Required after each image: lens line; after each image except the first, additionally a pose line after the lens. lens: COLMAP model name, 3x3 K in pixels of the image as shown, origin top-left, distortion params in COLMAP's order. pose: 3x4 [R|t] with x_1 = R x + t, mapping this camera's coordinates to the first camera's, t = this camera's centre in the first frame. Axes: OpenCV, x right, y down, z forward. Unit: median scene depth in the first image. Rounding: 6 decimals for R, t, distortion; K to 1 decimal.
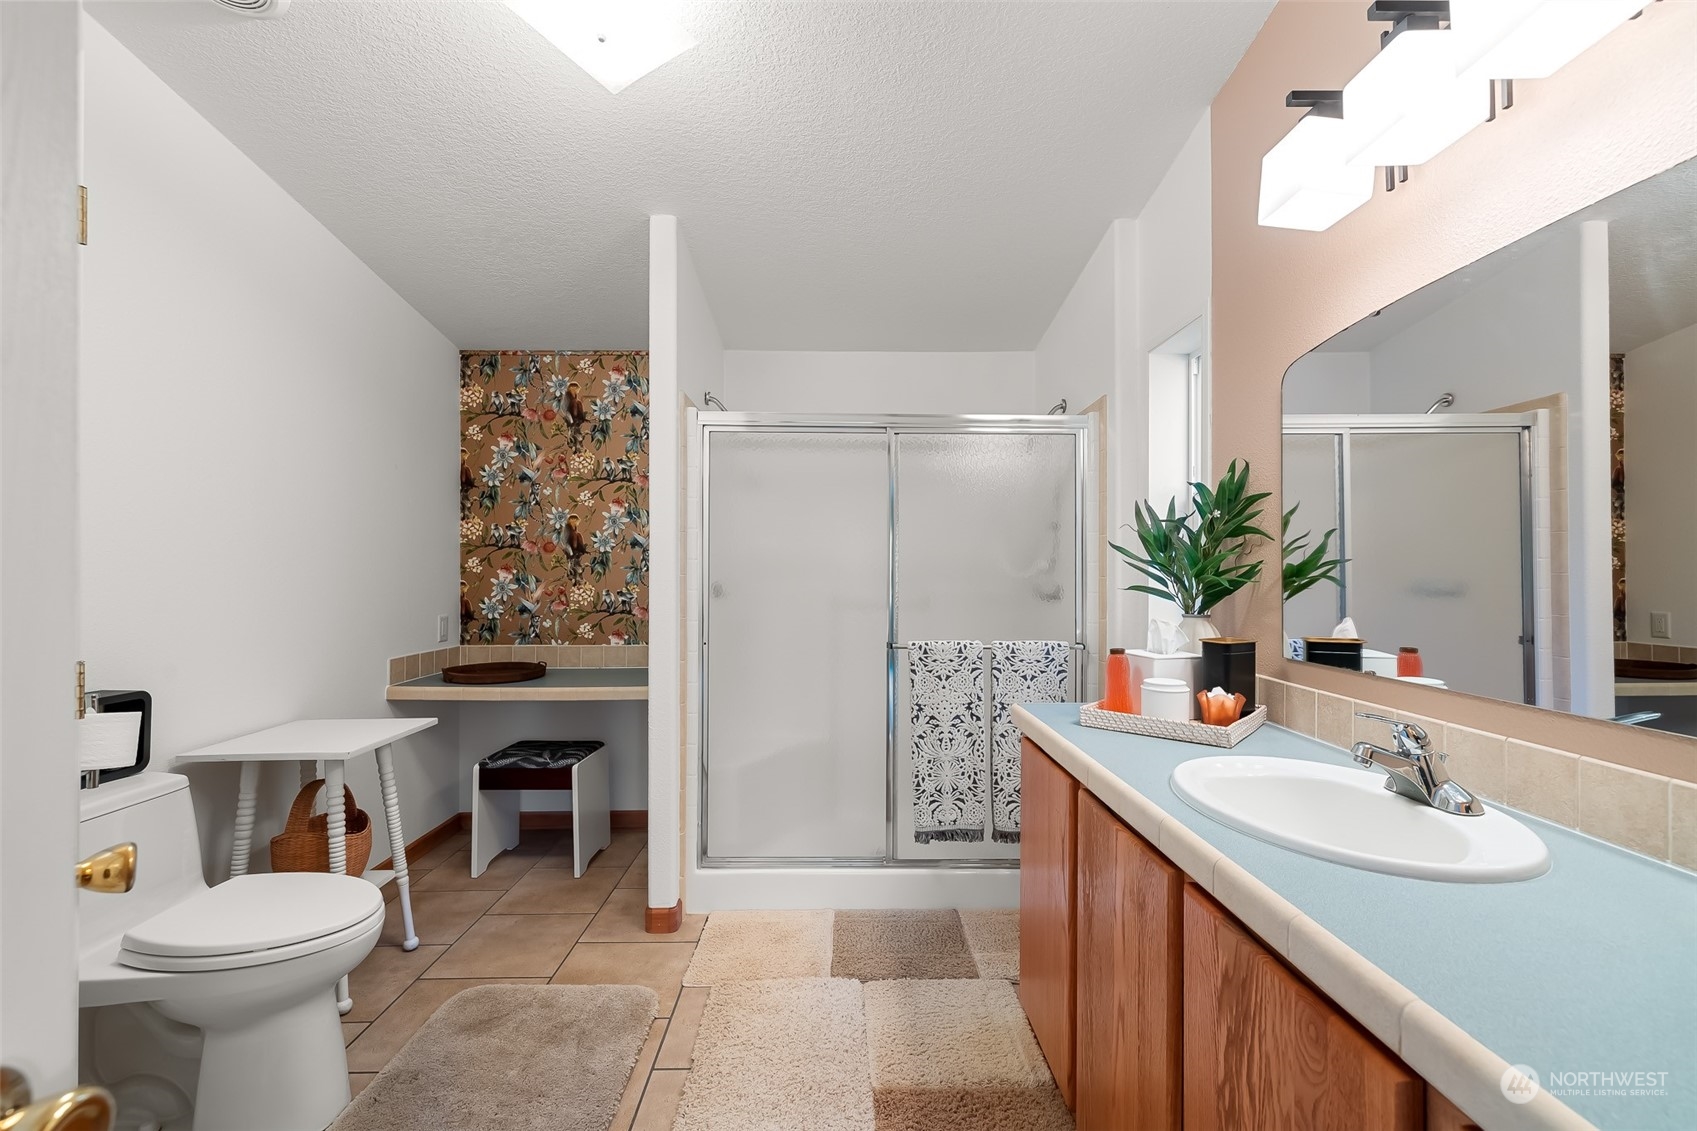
lens RADIAL K [[724.3, 0, 846.7], [0, 724.3, 564.9], [0, 0, 1]] dist [-0.000705, -0.000120]
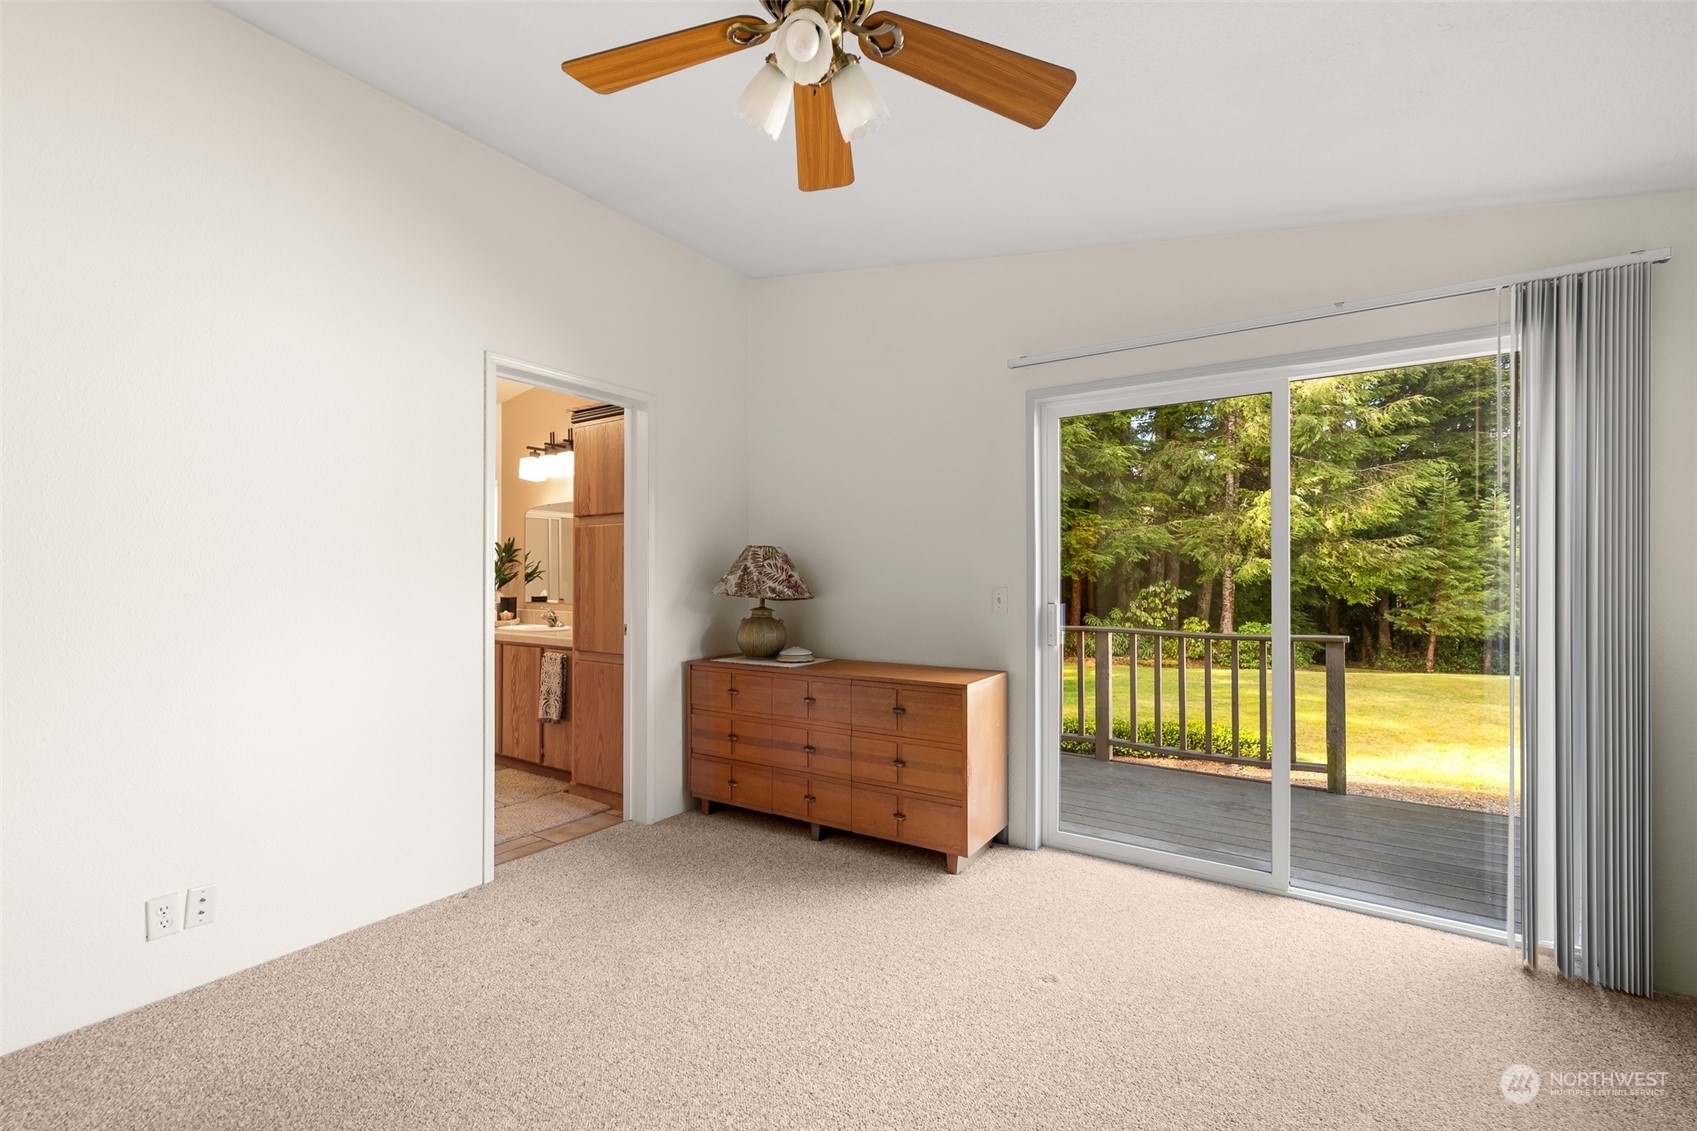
lens RADIAL K [[724.3, 0, 849.4], [0, 724.3, 575.2], [0, 0, 1]] dist [-0.000705, -0.000120]
pose [[0.572199, 0.004909, 0.820100, -1.112357], [-0.003855, 0.999987, -0.003296, 0.016504], [-0.820106, -0.001276, 0.572211, -1.857795]]
